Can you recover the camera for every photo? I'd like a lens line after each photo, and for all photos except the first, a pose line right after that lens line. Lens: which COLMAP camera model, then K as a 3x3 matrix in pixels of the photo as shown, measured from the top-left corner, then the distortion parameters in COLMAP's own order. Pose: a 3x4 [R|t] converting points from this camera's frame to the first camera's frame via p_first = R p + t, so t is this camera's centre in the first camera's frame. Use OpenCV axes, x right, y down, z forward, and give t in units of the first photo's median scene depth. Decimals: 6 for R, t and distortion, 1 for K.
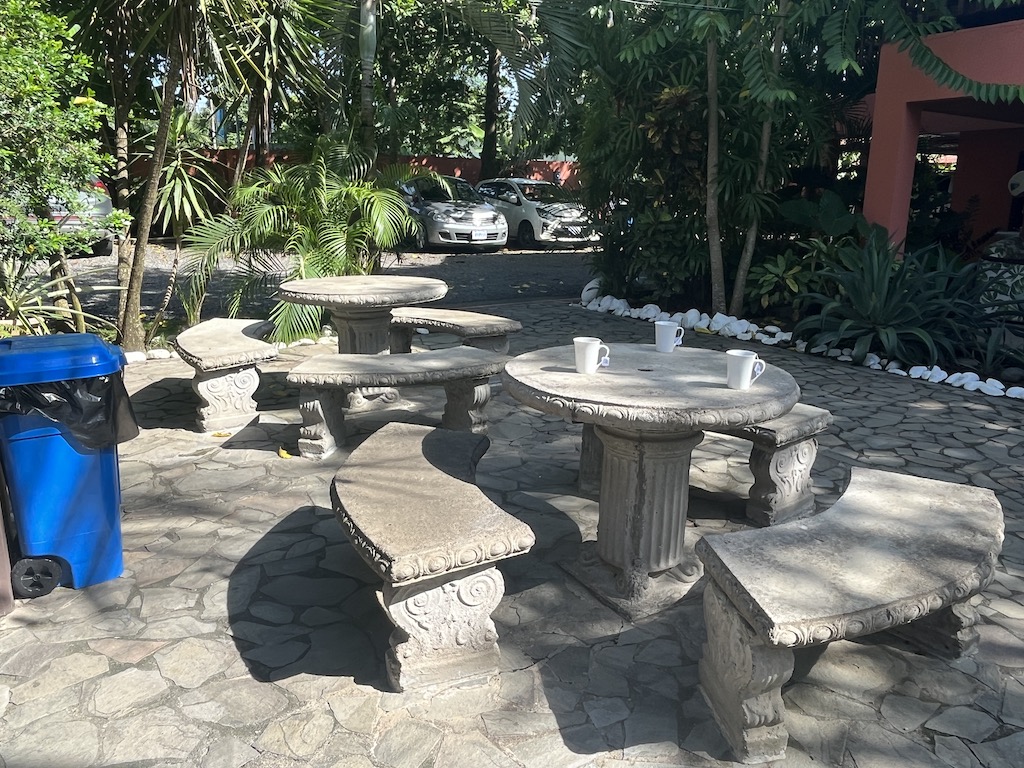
lens RADIAL K [[740.2, 0, 512.0], [0, 740.2, 384.0], [0, 0, 1]] dist [0.000935, 0.000131]
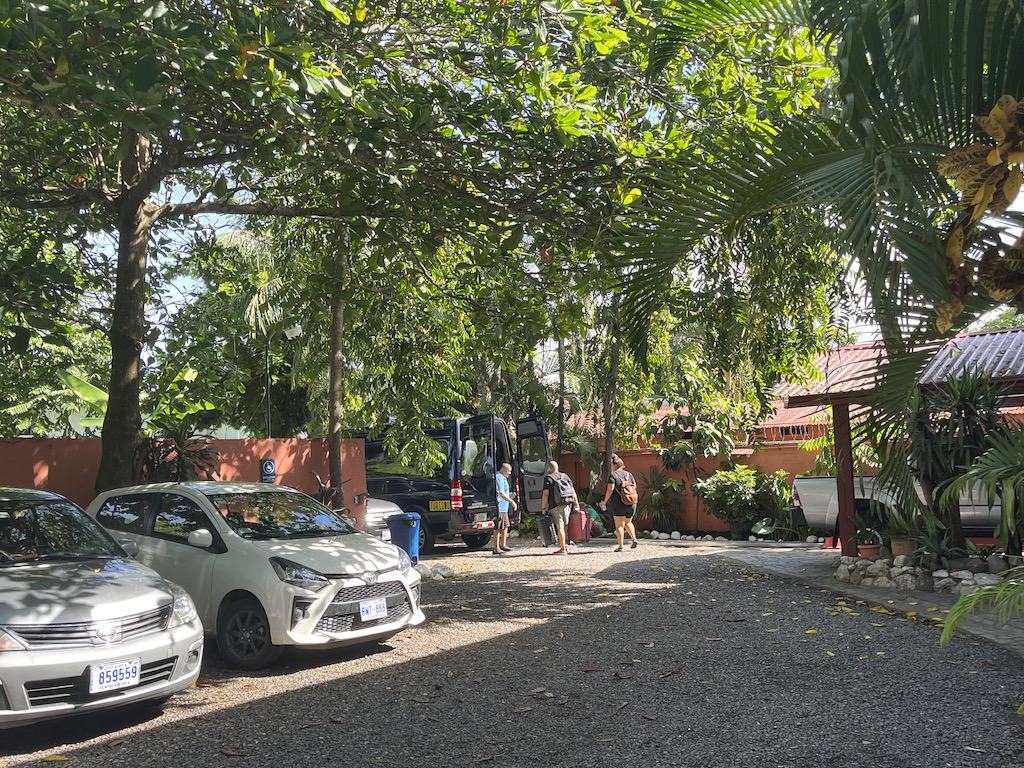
lens RADIAL K [[943.9, 0, 512.0], [0, 943.9, 384.0], [0, 0, 1]] dist [0.007078, 0.005928]
pose [[0.925056, -0.010731, 0.379680, -0.035809], [0.139358, 0.939480, -0.312981, -0.154516], [-0.353343, 0.342436, 0.870566, 0.510517]]
